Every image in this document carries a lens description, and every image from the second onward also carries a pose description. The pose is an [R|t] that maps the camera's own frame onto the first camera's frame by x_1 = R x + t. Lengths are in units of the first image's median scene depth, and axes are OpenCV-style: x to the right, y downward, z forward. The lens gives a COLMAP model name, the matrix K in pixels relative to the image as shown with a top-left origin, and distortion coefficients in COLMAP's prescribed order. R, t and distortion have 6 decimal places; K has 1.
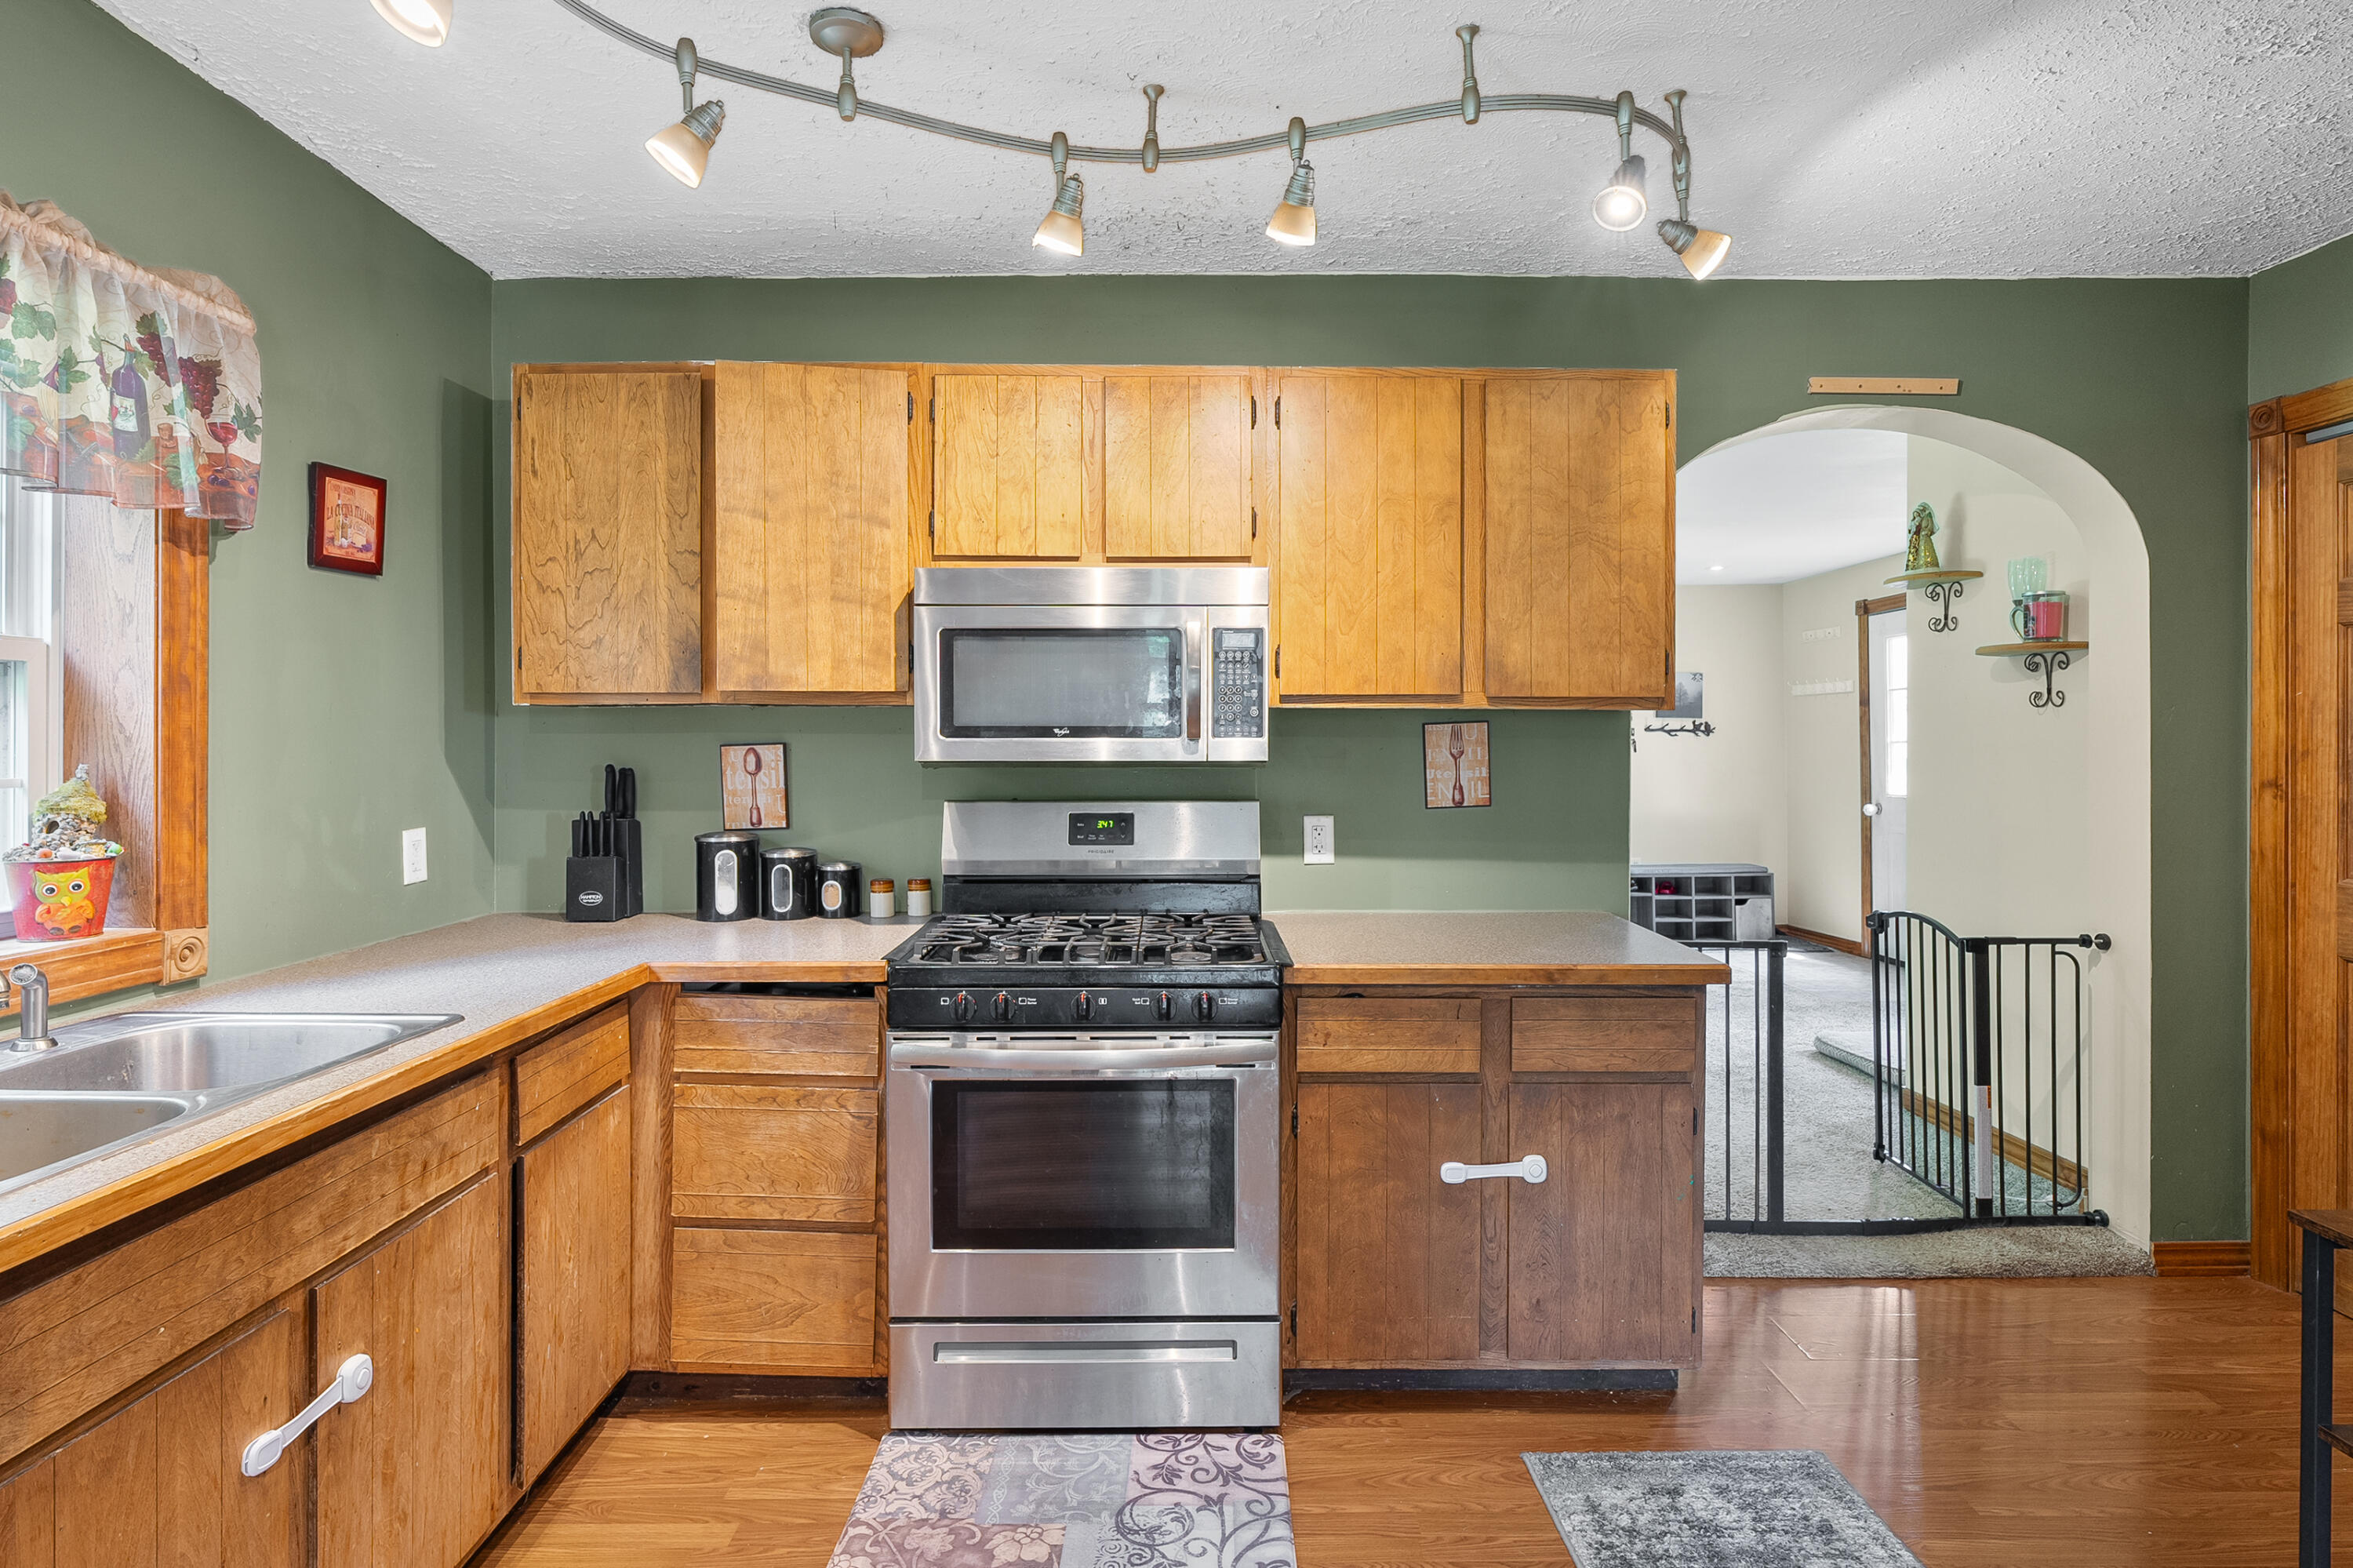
lens RADIAL K [[1213.1, 0, 1177.6], [0, 1213.1, 737.7], [0, 0, 1]] dist [-0.004948, 0.001295]
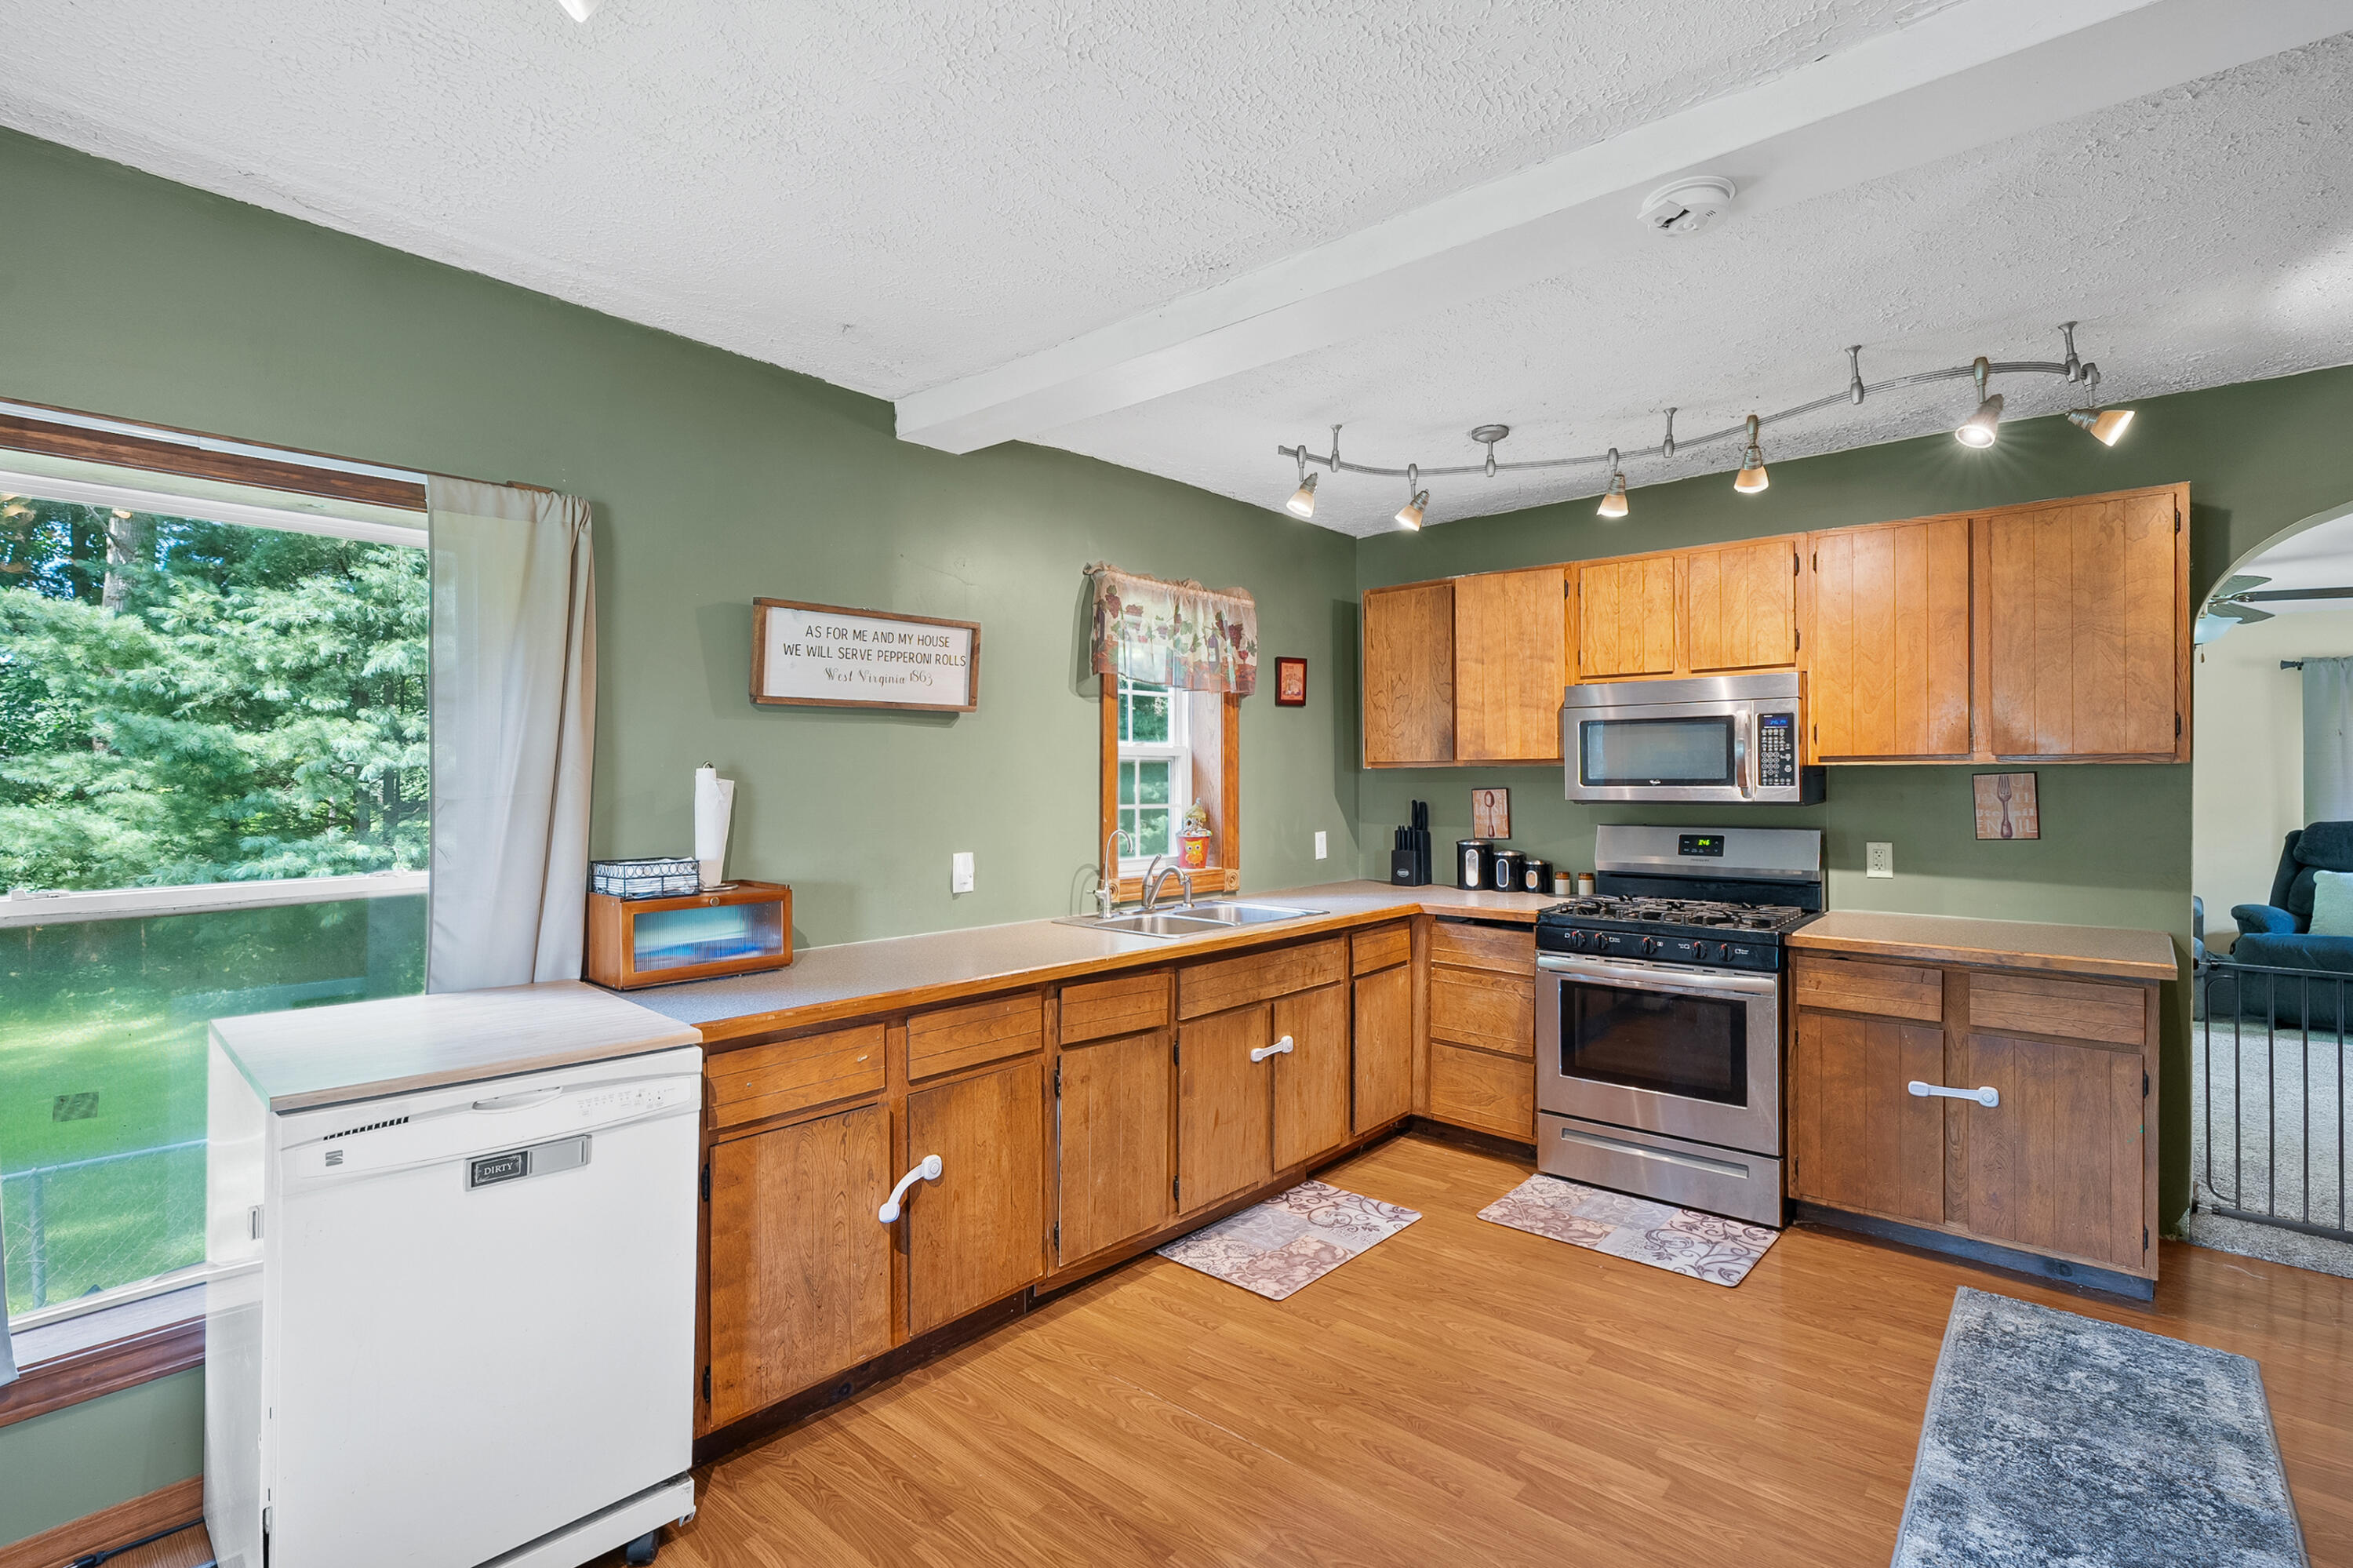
lens RADIAL K [[1099.7, 0, 1176.5], [0, 1099.7, 784.0], [0, 0, 1]] dist [0.000206, 0.000027]
pose [[0.746720, -0.000189, -0.665139, 0.436071], [0.004776, 0.999976, 0.005078, -0.014096], [0.665122, -0.006968, 0.746703, -0.557948]]
